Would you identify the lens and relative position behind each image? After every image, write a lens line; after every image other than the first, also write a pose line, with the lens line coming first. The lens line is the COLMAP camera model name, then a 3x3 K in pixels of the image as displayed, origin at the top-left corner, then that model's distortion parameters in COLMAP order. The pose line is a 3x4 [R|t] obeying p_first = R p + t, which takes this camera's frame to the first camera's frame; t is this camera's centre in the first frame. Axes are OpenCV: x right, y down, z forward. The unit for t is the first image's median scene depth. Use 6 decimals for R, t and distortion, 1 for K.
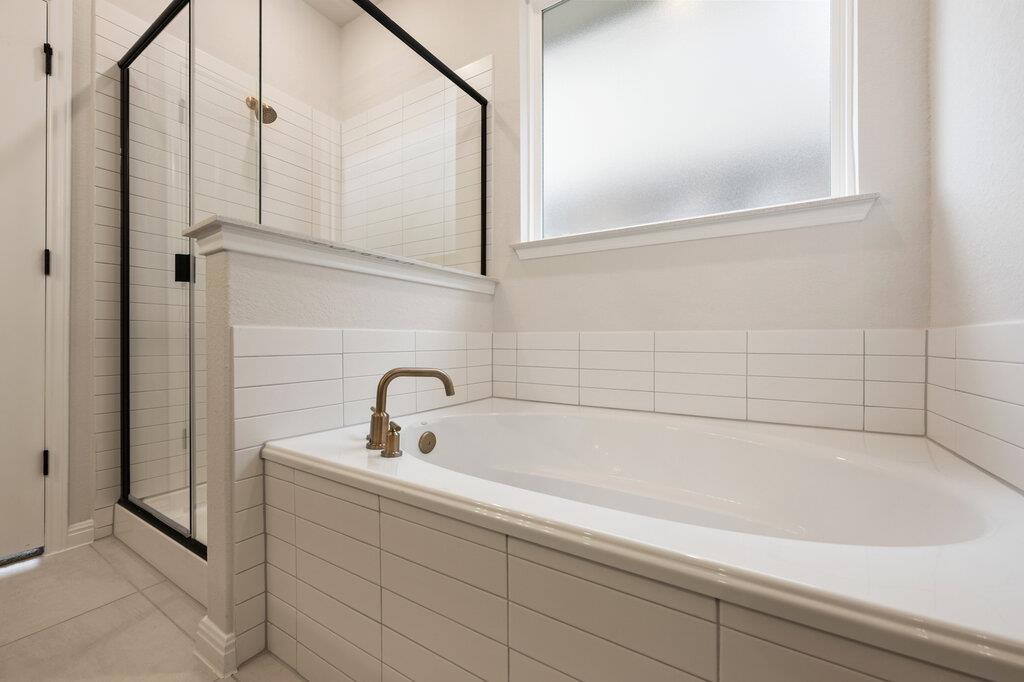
lens RADIAL K [[405.7, 0, 508.9], [0, 405.7, 339.8], [0, 0, 1]] dist [0.000146, 0.000737]
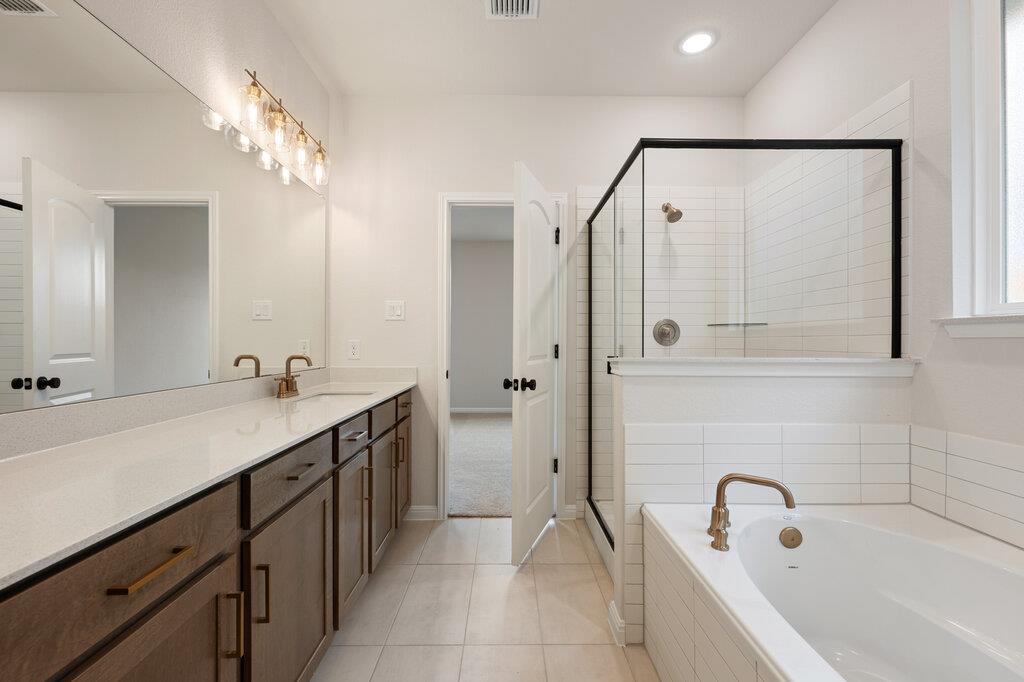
lens RADIAL K [[422.2, 0, 509.7], [0, 422.2, 338.6], [0, 0, 1]] dist [0.001088, -0.000154]
pose [[0.544002, -0.013292, -0.838978, 0.274090], [-0.002055, 0.999850, -0.017174, -0.201173], [0.839081, 0.011067, 0.543894, -0.163459]]
